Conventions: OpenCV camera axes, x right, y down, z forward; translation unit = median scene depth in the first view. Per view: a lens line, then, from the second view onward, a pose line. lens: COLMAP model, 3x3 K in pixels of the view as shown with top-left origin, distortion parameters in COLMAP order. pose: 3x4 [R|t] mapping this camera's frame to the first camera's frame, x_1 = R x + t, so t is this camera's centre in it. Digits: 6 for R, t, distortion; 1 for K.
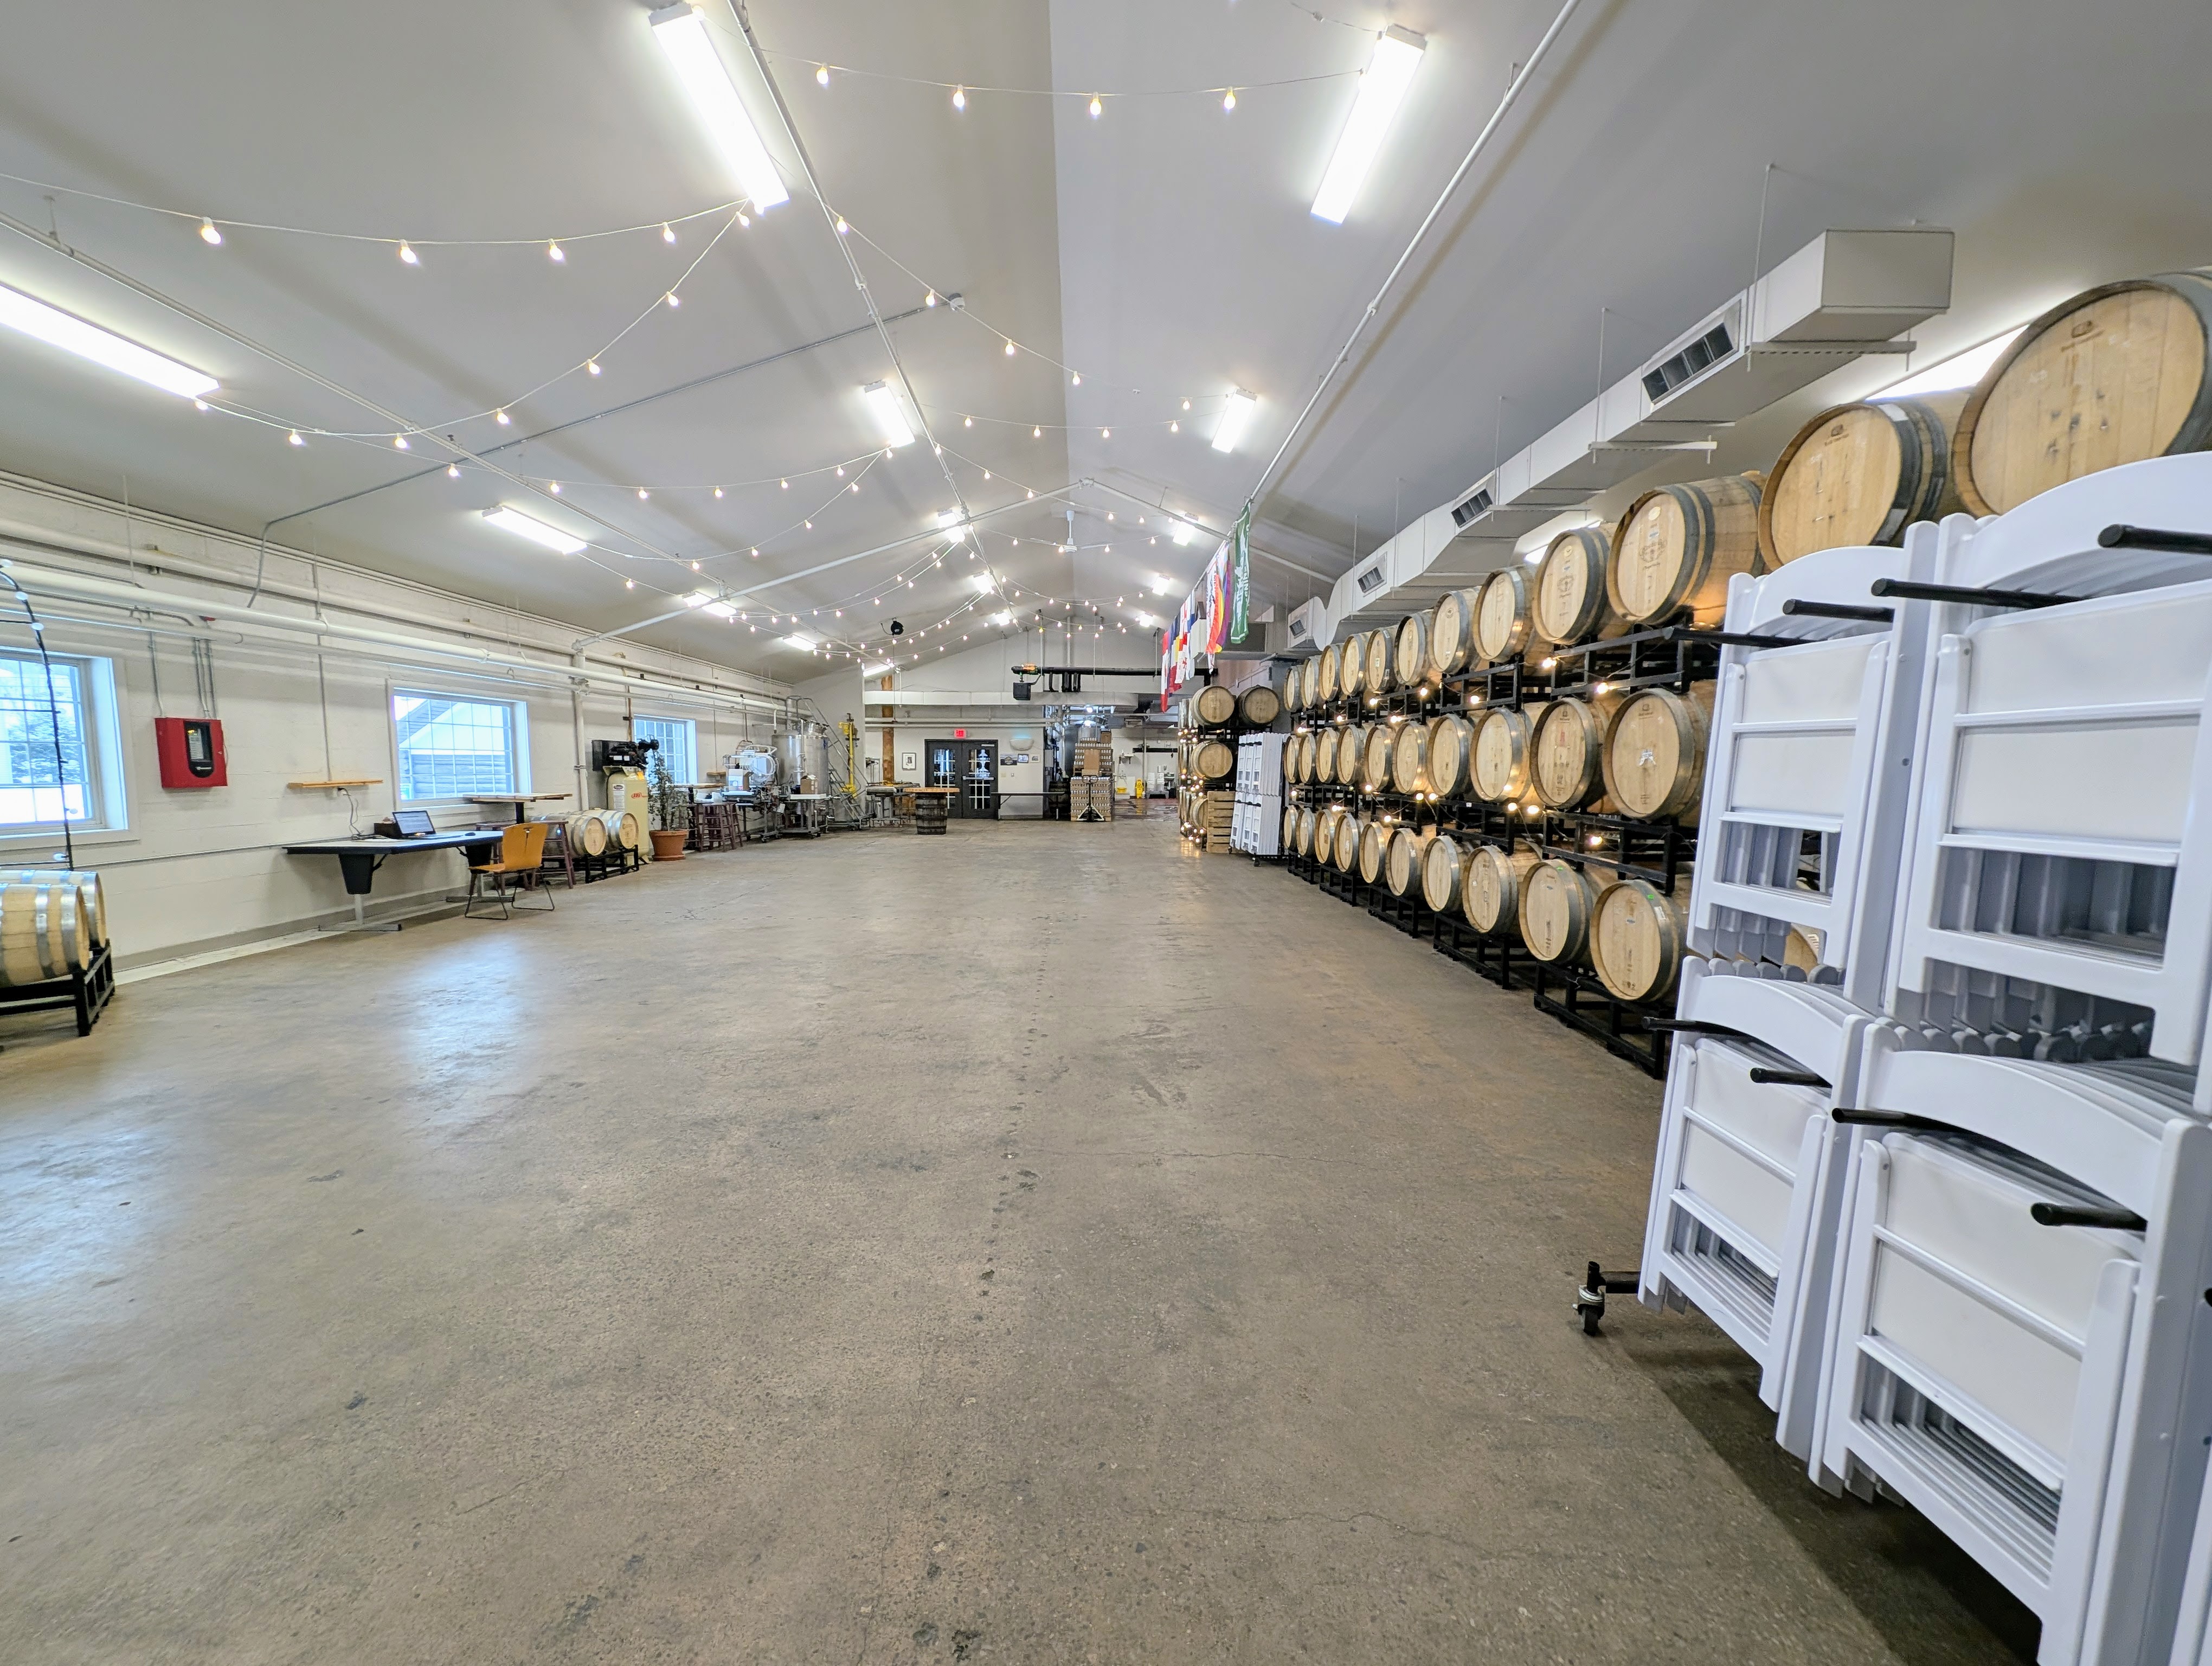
lens RADIAL K [[824.7, 0, 1100.5], [0, 824.7, 846.3], [0, 0, 1]] dist [0.000028, 0.000022]
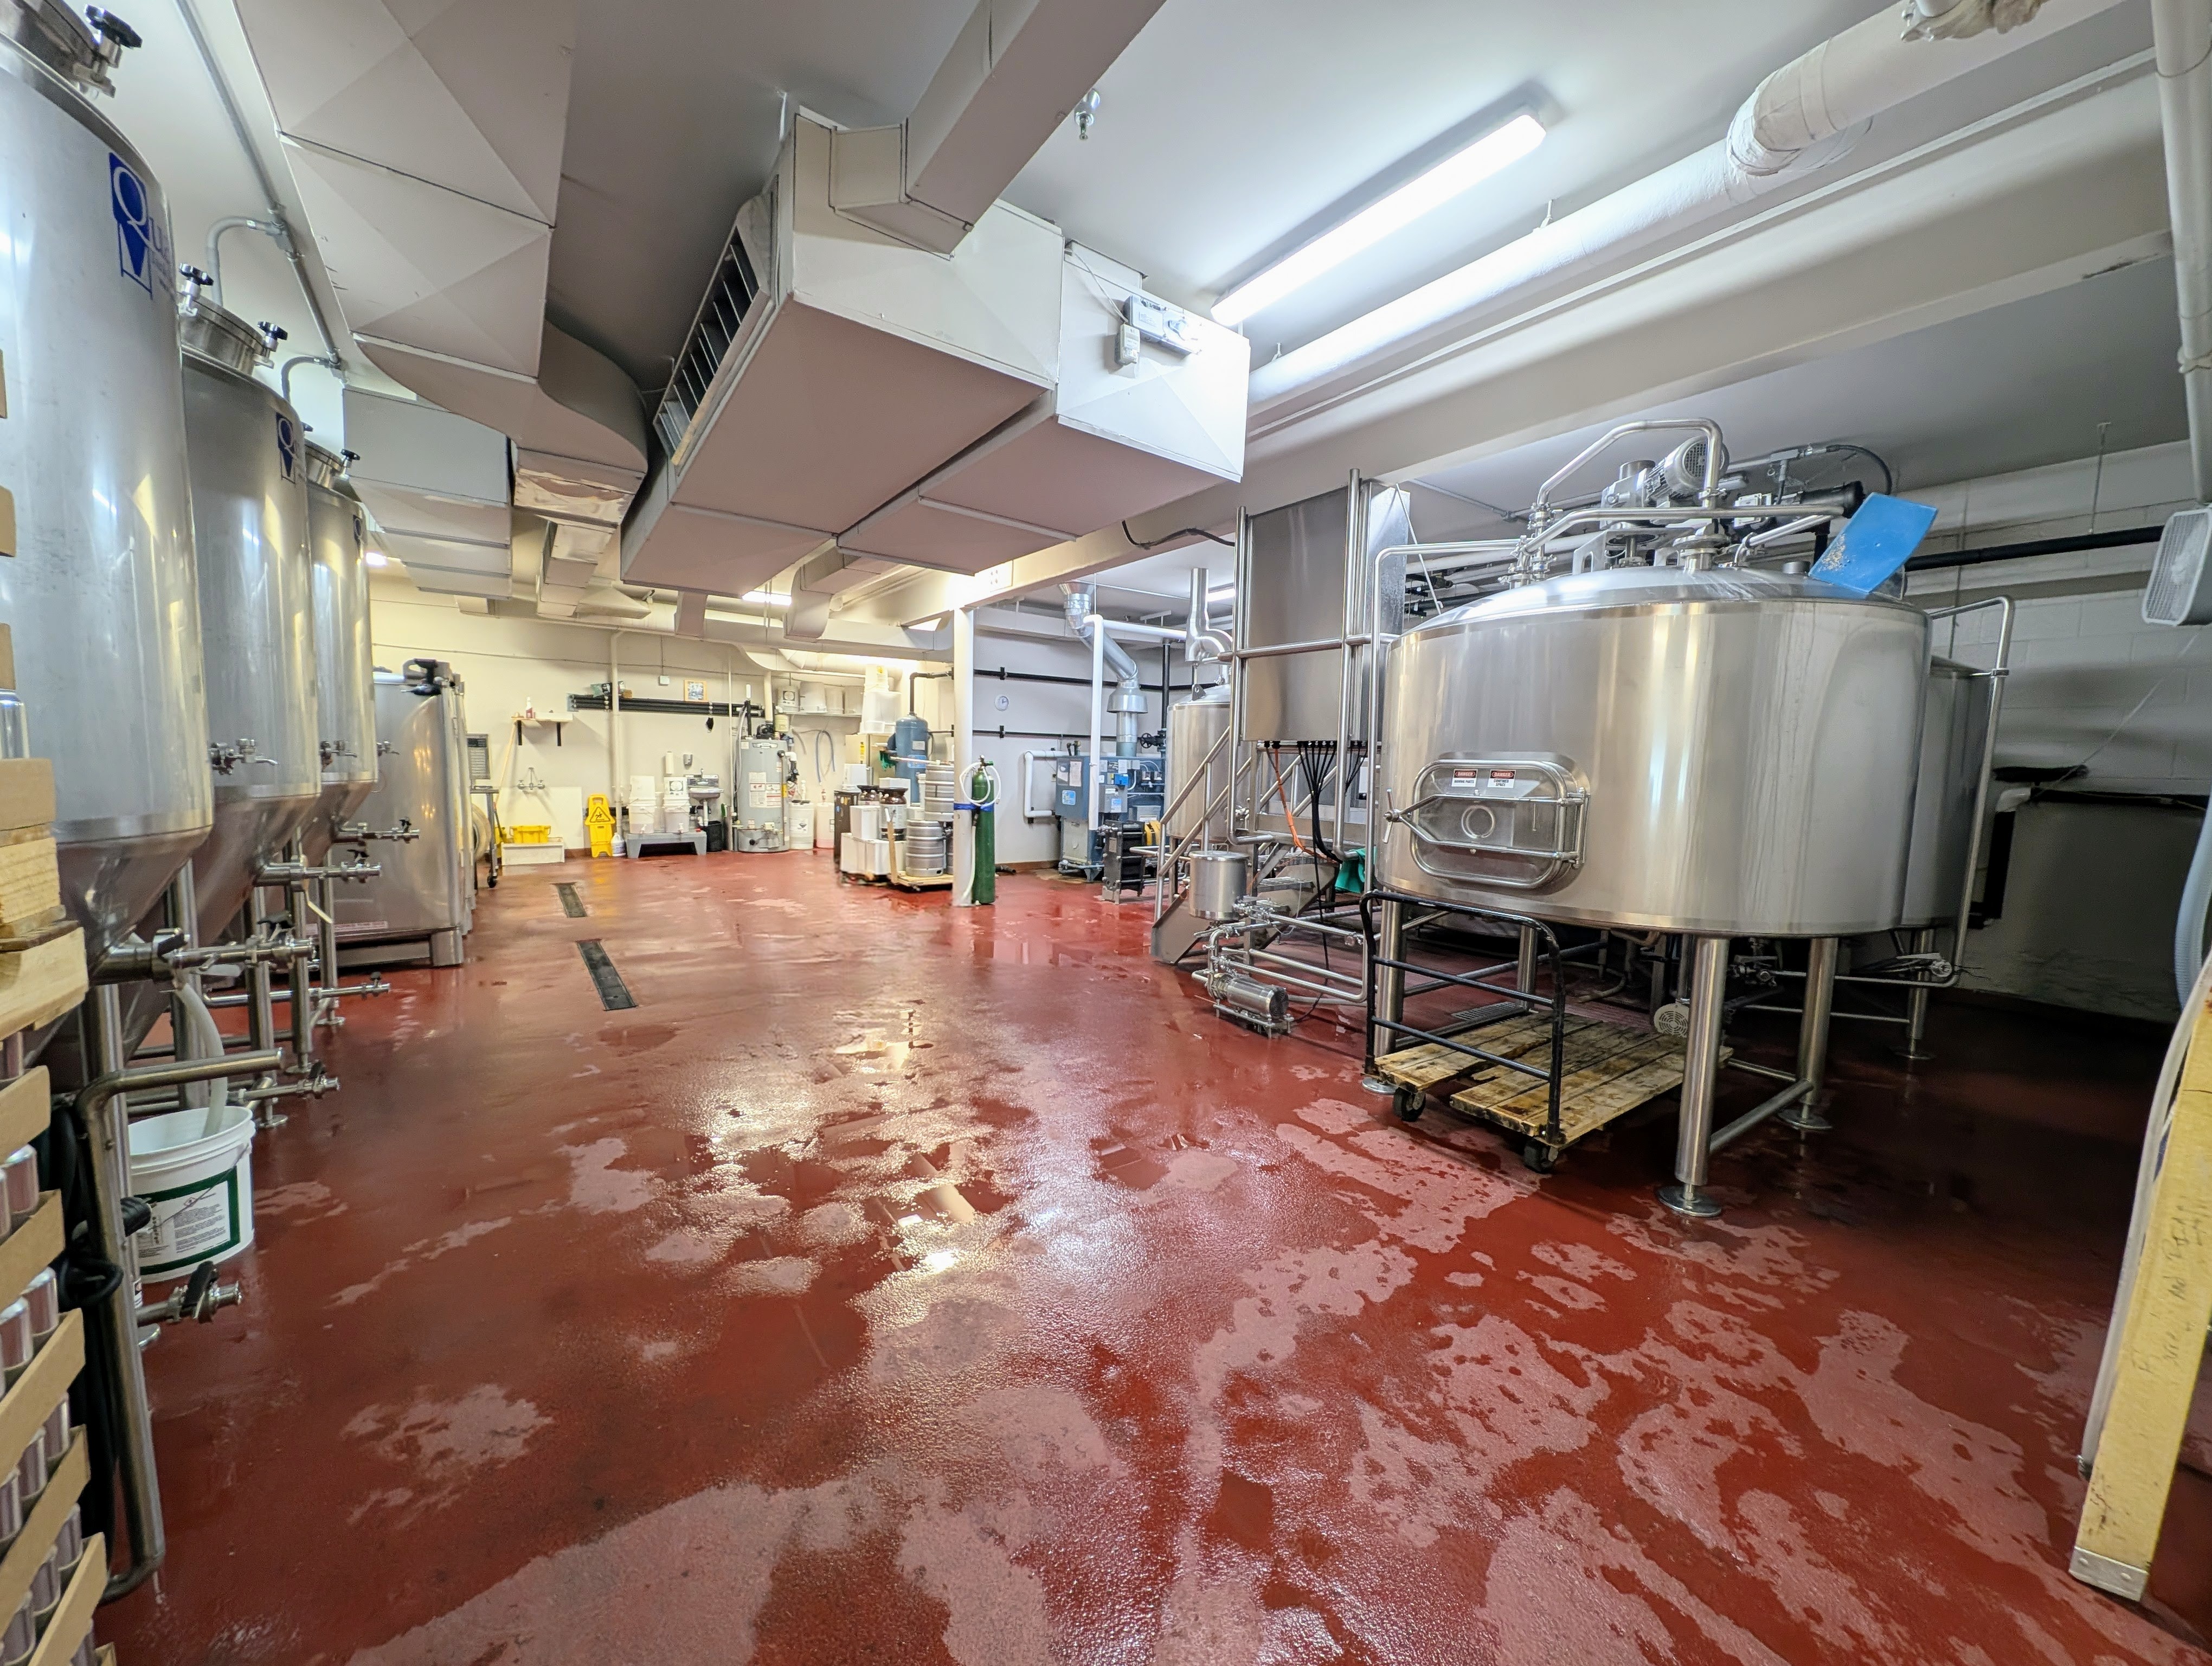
lens RADIAL K [[824.7, 0, 1105.0], [0, 824.7, 832.7], [0, 0, 1]] dist [0.000028, 0.000022]
pose [[0.825295, -0.038854, 0.563363, 0.029368], [0.039249, 0.999164, 0.011414, -0.063678], [-0.563336, 0.012692, 0.826130, 0.638792]]
